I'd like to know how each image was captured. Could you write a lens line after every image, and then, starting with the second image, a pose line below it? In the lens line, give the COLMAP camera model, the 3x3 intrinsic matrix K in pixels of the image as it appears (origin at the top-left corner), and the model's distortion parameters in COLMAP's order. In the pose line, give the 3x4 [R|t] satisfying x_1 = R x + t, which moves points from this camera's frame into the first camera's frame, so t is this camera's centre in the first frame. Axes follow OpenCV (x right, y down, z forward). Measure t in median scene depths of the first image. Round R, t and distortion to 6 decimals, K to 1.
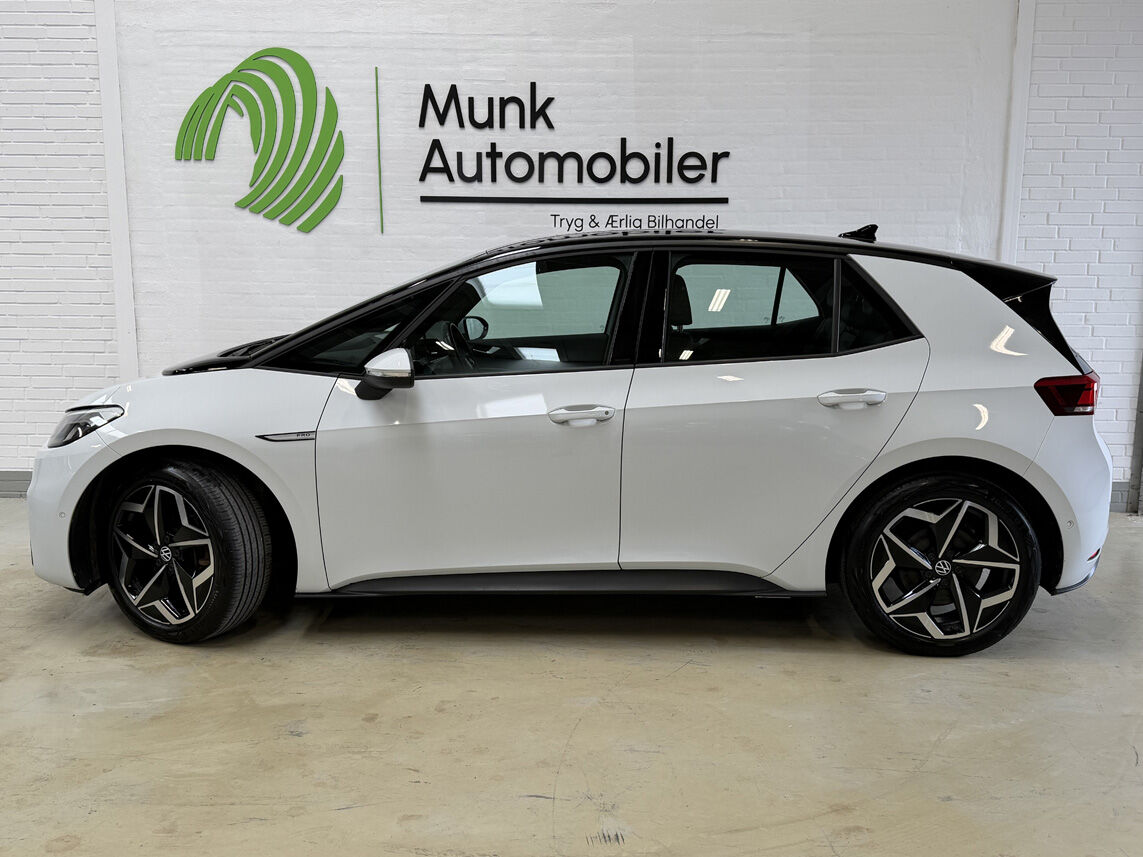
lens RADIAL K [[1125.7, 0, 571.5], [0, 1125.7, 428.5], [0, 0, 1]] dist [0.181106, -0.400585]
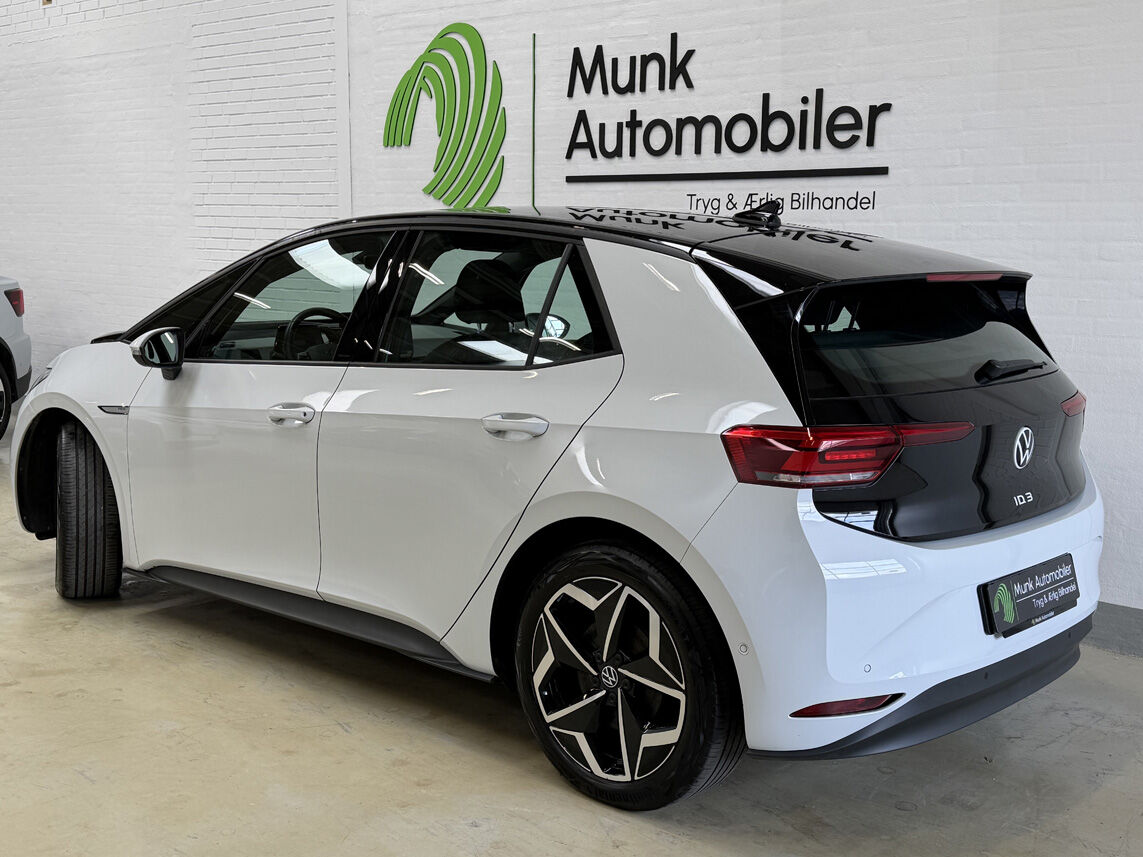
lens RADIAL K [[1360.2, 0, 571.5], [0, 1360.2, 428.5], [0, 0, 1]] dist [0.194100, -0.511753]
pose [[0.749138, 0.097828, -0.655151, 0.579138], [-0.118067, 0.992917, 0.013259, -0.027259], [0.651807, 0.067419, 0.755382, 0.225865]]
